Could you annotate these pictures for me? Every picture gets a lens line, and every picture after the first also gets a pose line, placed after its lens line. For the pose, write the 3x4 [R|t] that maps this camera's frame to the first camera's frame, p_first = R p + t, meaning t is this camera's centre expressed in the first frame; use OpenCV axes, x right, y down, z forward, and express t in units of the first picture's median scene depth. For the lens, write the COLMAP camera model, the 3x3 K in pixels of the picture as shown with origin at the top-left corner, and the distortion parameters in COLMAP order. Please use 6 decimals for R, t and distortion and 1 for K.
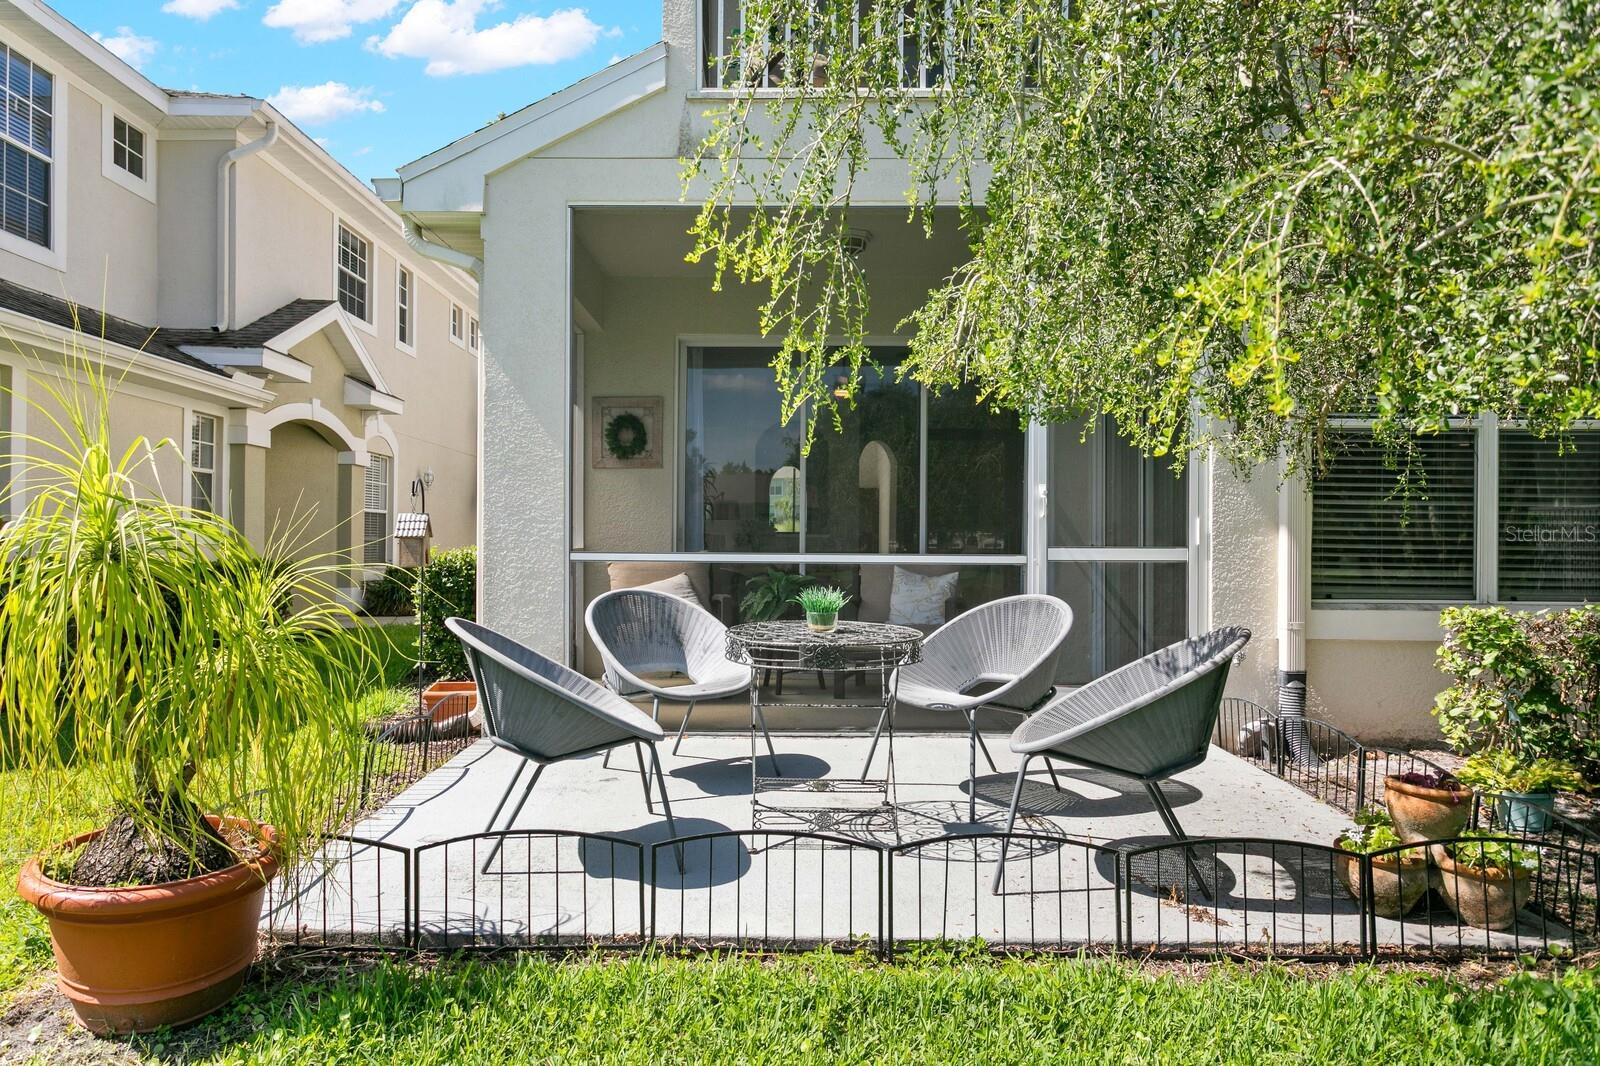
lens RADIAL K [[998.1, 0, 796.7], [0, 998.1, 550.0], [0, 0, 1]] dist [-0.001829, -0.001112]
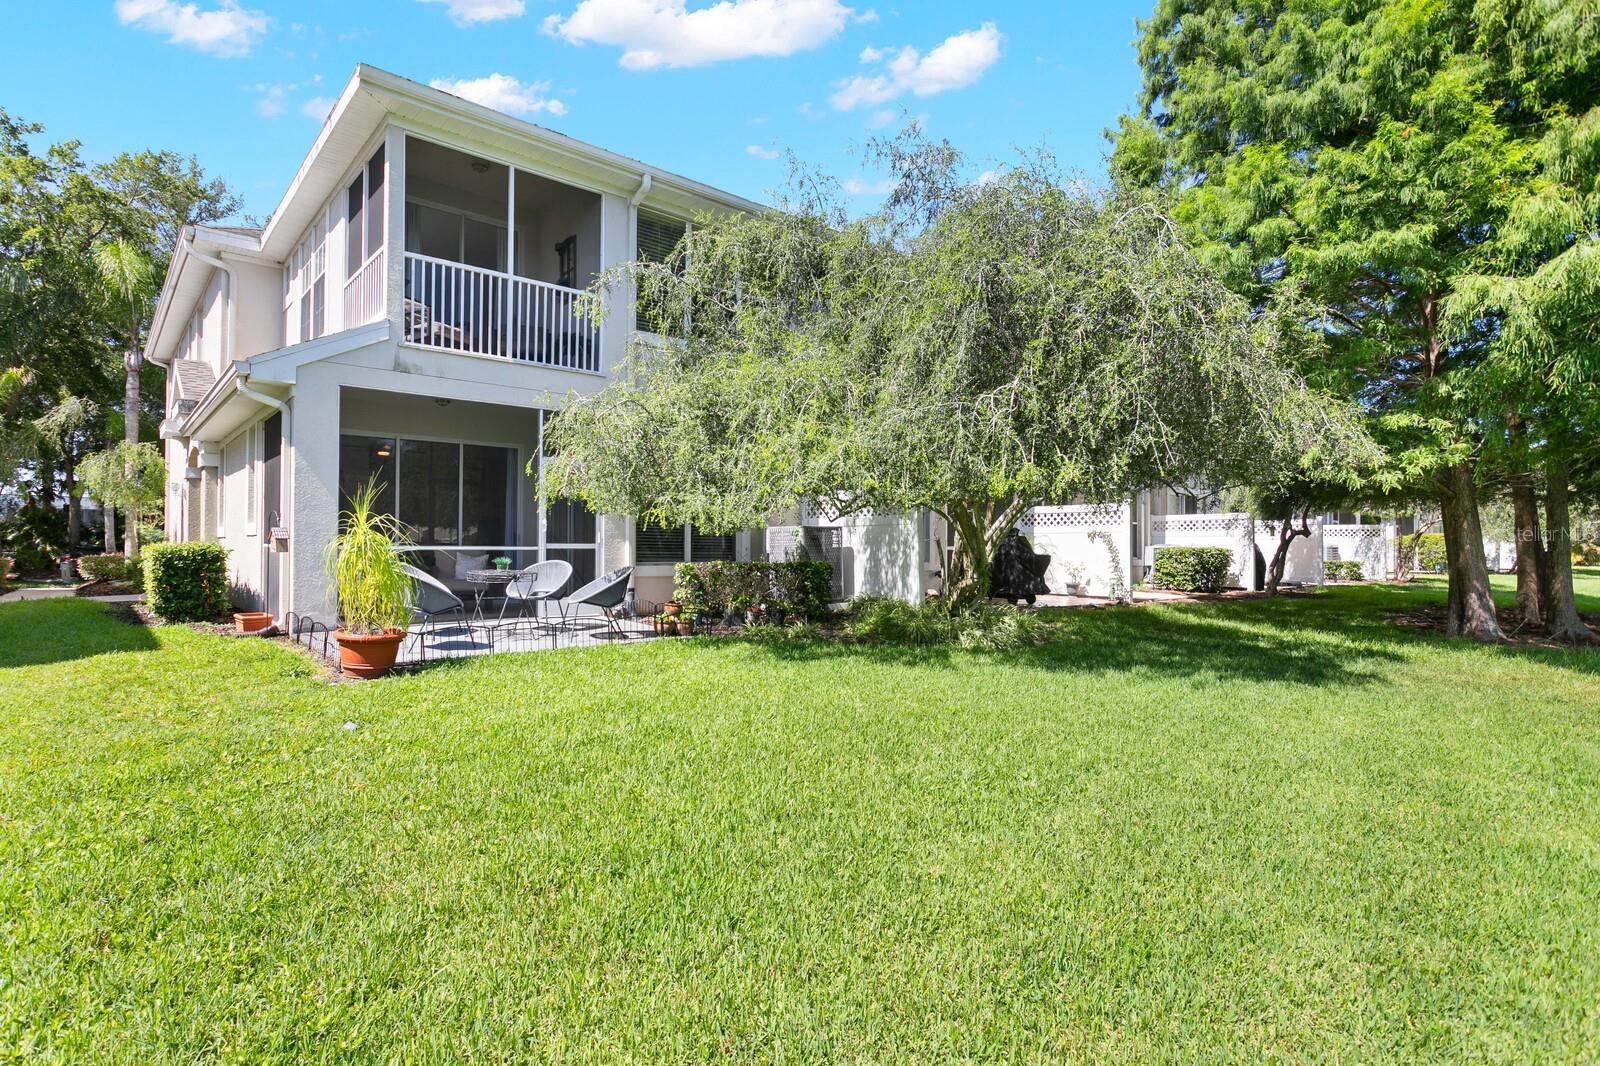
lens RADIAL K [[834.6, 0, 793.4], [0, 834.6, 537.3], [0, 0, 1]] dist [-0.002108, -0.000113]
pose [[0.749735, 0.010429, 0.661656, -0.842611], [-0.010085, 0.999940, -0.004333, -0.018301], [-0.661662, -0.003424, 0.749795, -1.257609]]
